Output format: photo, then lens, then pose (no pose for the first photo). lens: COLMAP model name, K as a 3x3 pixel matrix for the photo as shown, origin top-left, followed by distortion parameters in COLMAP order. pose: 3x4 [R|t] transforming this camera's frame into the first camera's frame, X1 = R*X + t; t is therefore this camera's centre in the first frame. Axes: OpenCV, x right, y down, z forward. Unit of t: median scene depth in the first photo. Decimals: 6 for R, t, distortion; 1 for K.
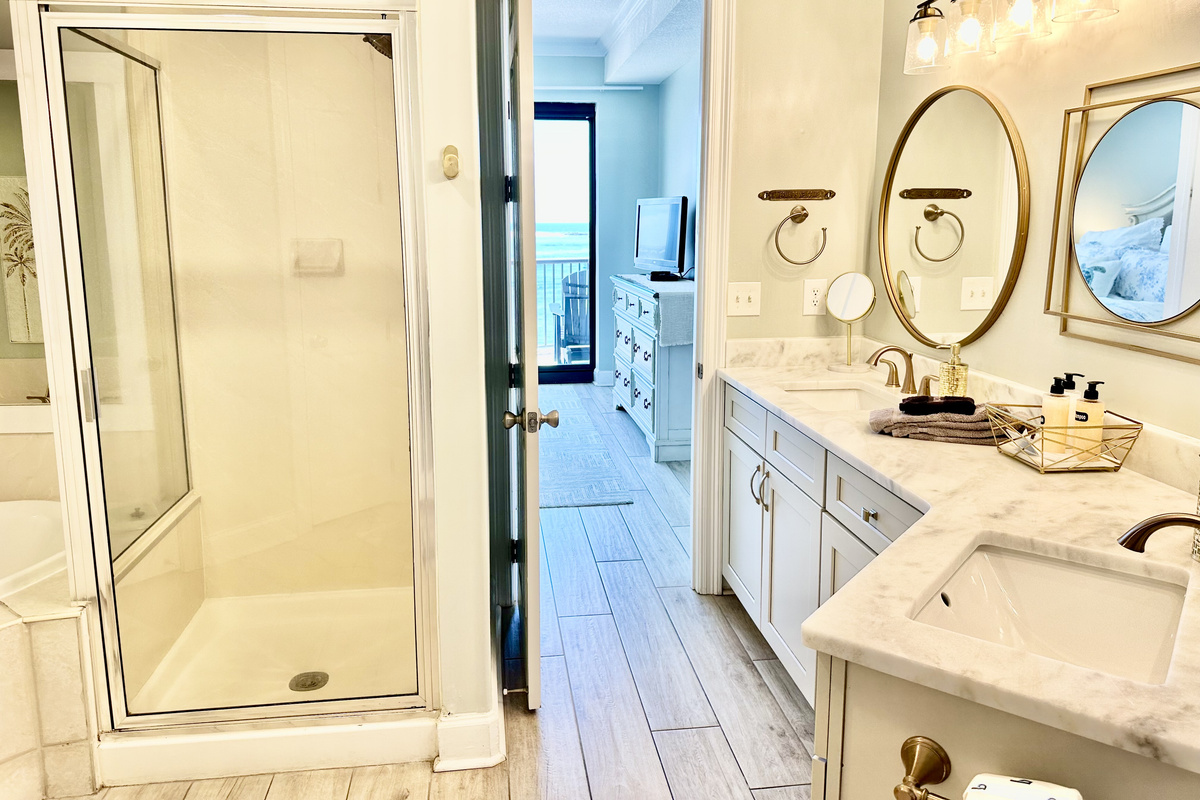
lens RADIAL K [[842.6, 0, 588.7], [0, 842.6, 350.1], [0, 0, 1]] dist [0.103176, -0.152829]
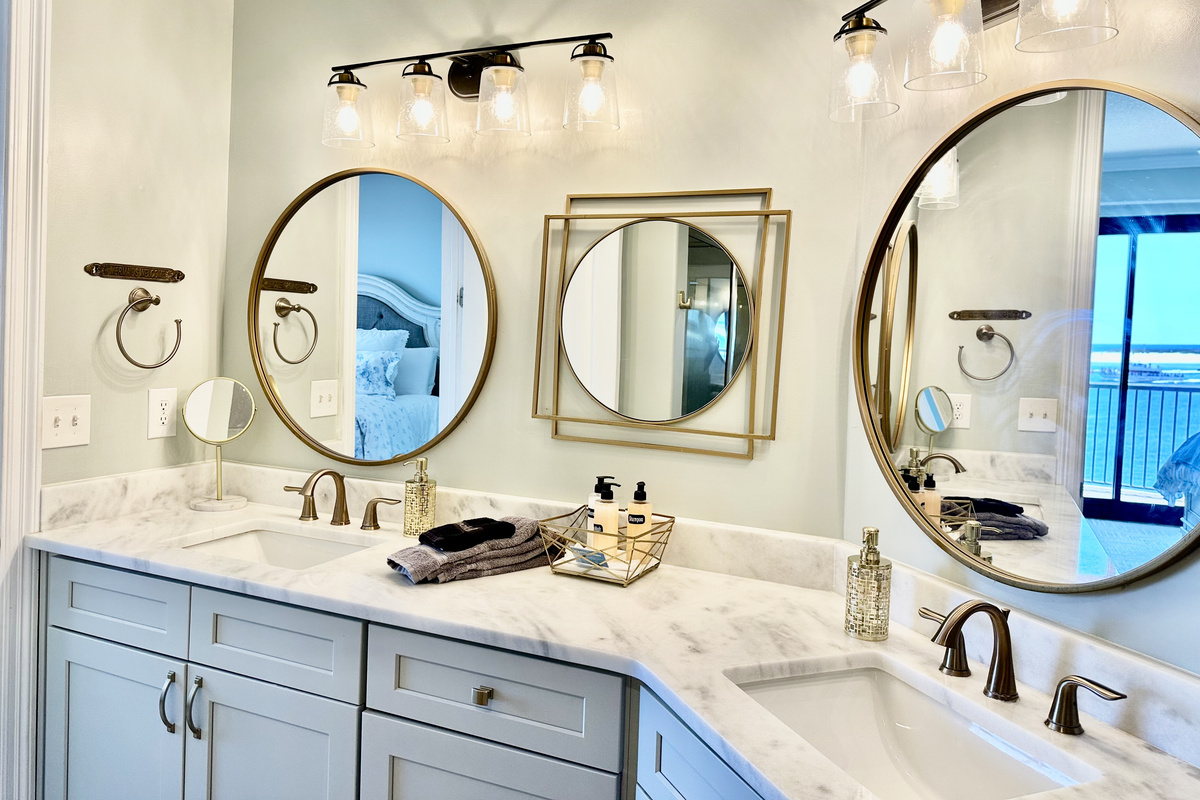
lens RADIAL K [[842.6, 0, 588.7], [0, 842.6, 350.1], [0, 0, 1]] dist [0.103176, -0.152829]
pose [[0.516936, 0.005686, 0.856005, -0.258551], [0.091503, 0.993882, -0.061860, -0.054398], [-0.851120, 0.110304, 0.513253, 0.447209]]
